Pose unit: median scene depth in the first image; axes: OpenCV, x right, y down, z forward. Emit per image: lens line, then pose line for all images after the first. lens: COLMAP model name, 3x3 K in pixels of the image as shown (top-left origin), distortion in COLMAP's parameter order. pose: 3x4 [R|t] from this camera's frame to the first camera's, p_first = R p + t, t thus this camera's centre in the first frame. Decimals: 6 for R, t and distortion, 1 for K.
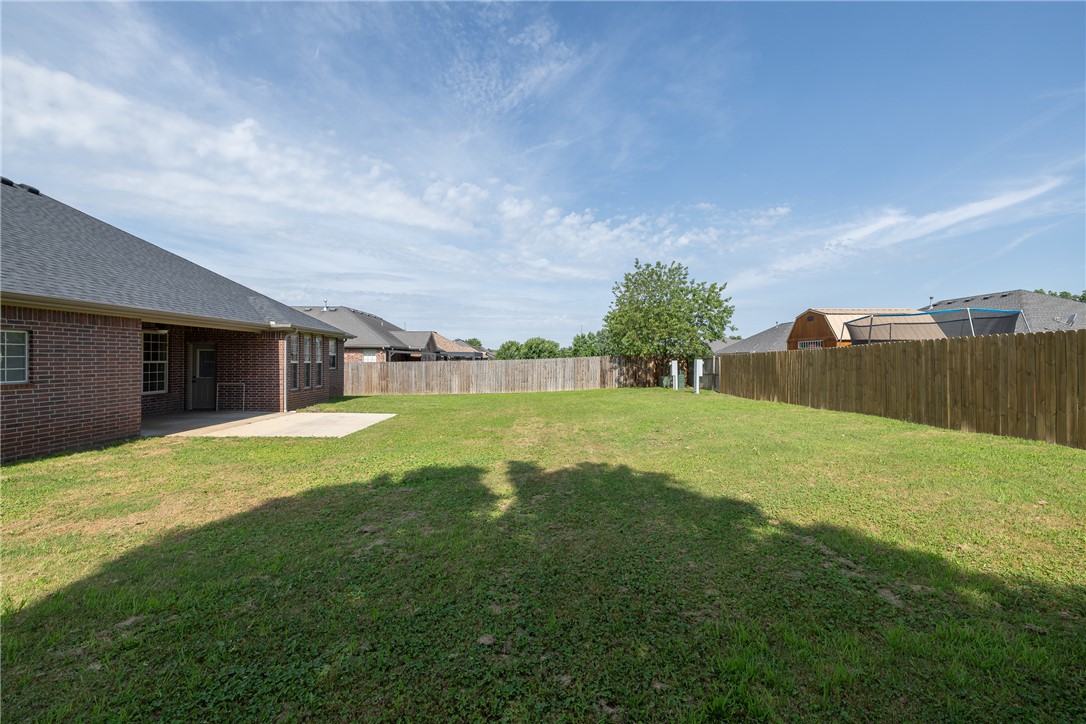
lens RADIAL K [[455.5, 0, 539.5], [0, 455.5, 357.9], [0, 0, 1]] dist [0.000976, -0.000106]
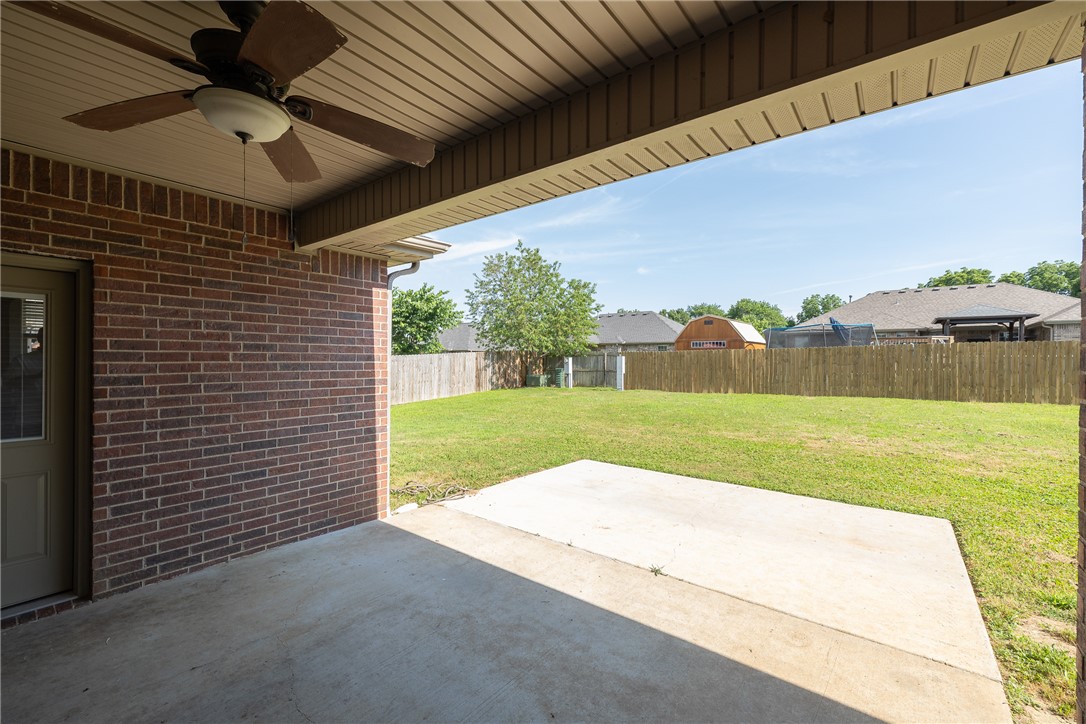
lens RADIAL K [[456.4, 0, 542.4], [0, 456.4, 356.1], [0, 0, 1]] dist [0.002200, -0.000066]
pose [[0.615567, 0.003505, 0.788077, -0.432838], [-0.006356, 0.999980, 0.000517, 0.003272], [-0.788059, -0.005327, 0.615577, 0.427623]]
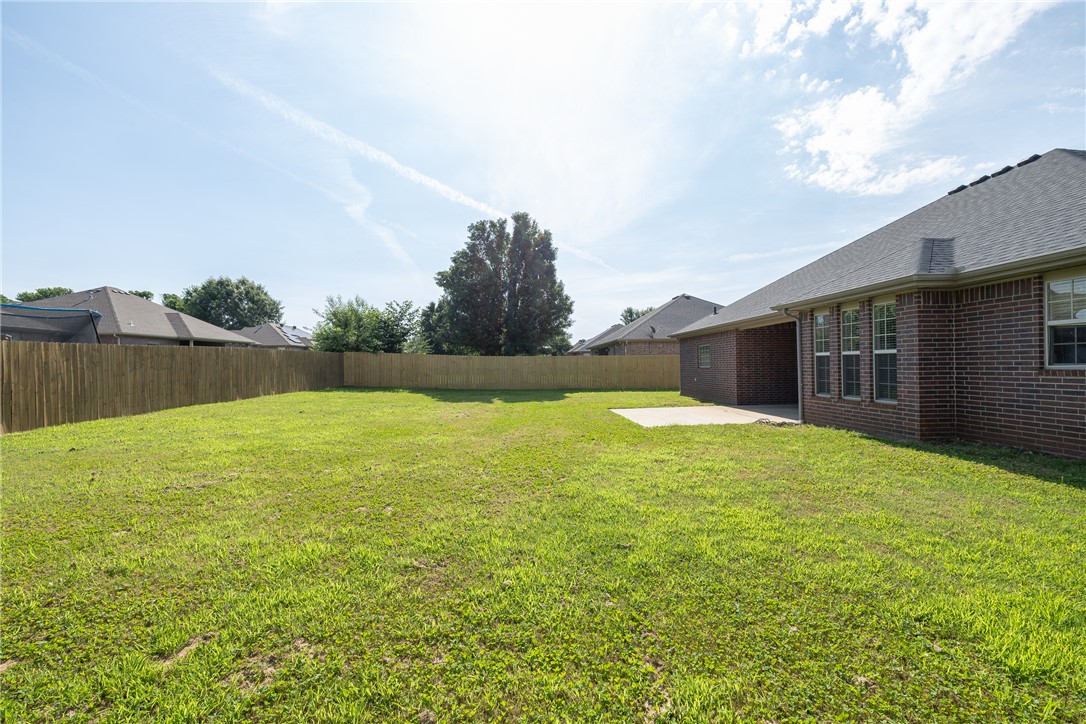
lens RADIAL K [[457.7, 0, 543.0], [0, 457.7, 362.0], [0, 0, 1]] dist [0.001555, 0.000121]
pose [[-0.999418, 0.008745, -0.032982, -0.072773], [0.009182, 0.999871, -0.013144, 0.015786], [0.032863, -0.013439, -0.999370, 1.010881]]
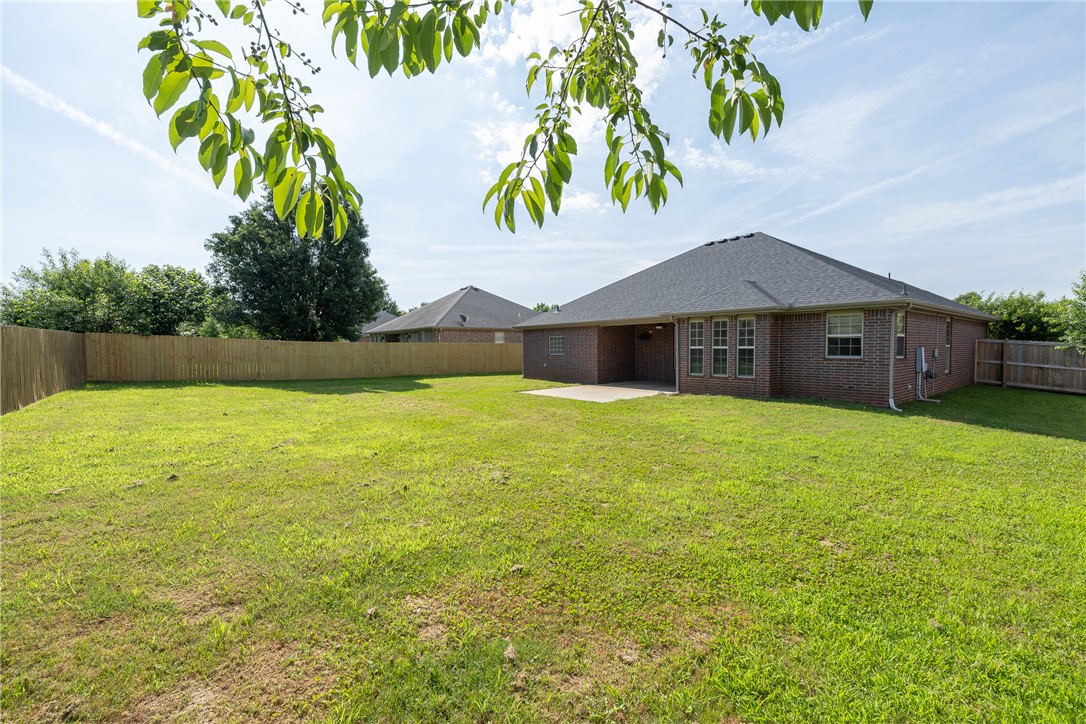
lens RADIAL K [[454.2, 0, 546.5], [0, 454.2, 364.1], [0, 0, 1]] dist [0.000322, -0.000210]
pose [[-0.786087, 0.024355, -0.617636, 0.209192], [0.006338, 0.999489, 0.031346, 0.007610], [0.618084, 0.020726, -0.785839, 0.975026]]
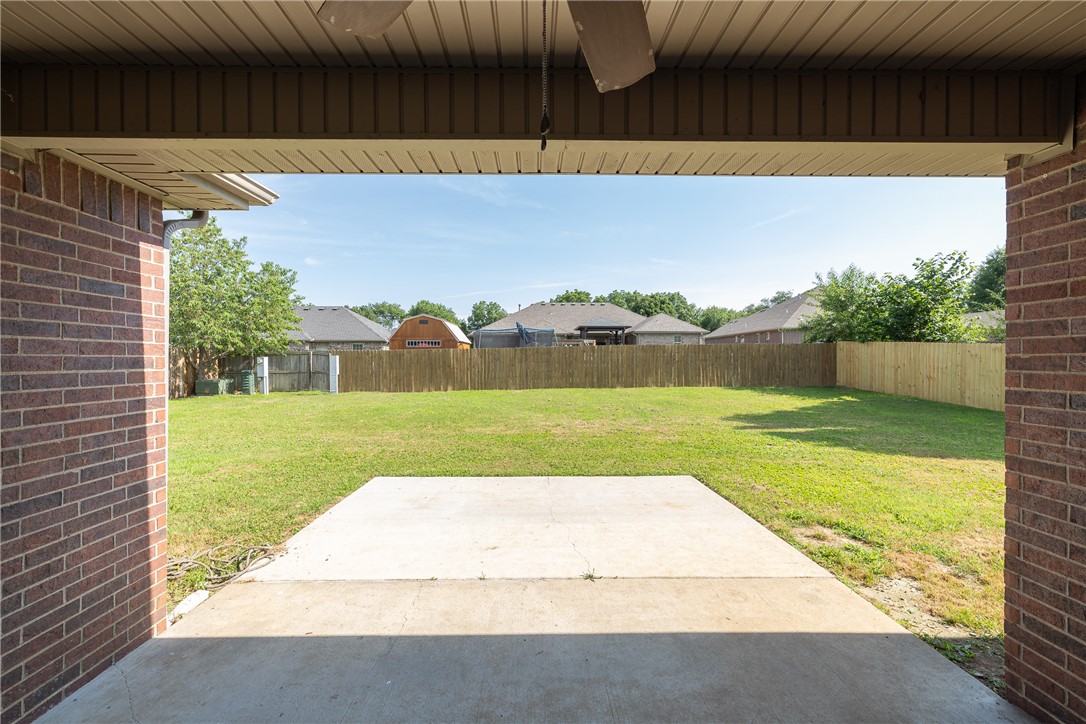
lens RADIAL K [[456.4, 0, 542.4], [0, 456.4, 356.1], [0, 0, 1]] dist [0.002200, -0.000066]
pose [[-0.017804, -0.000191, 0.999841, -0.437938], [-0.004473, 0.999990, 0.000112, 0.002572], [-0.999831, -0.004470, -0.017805, 0.499045]]
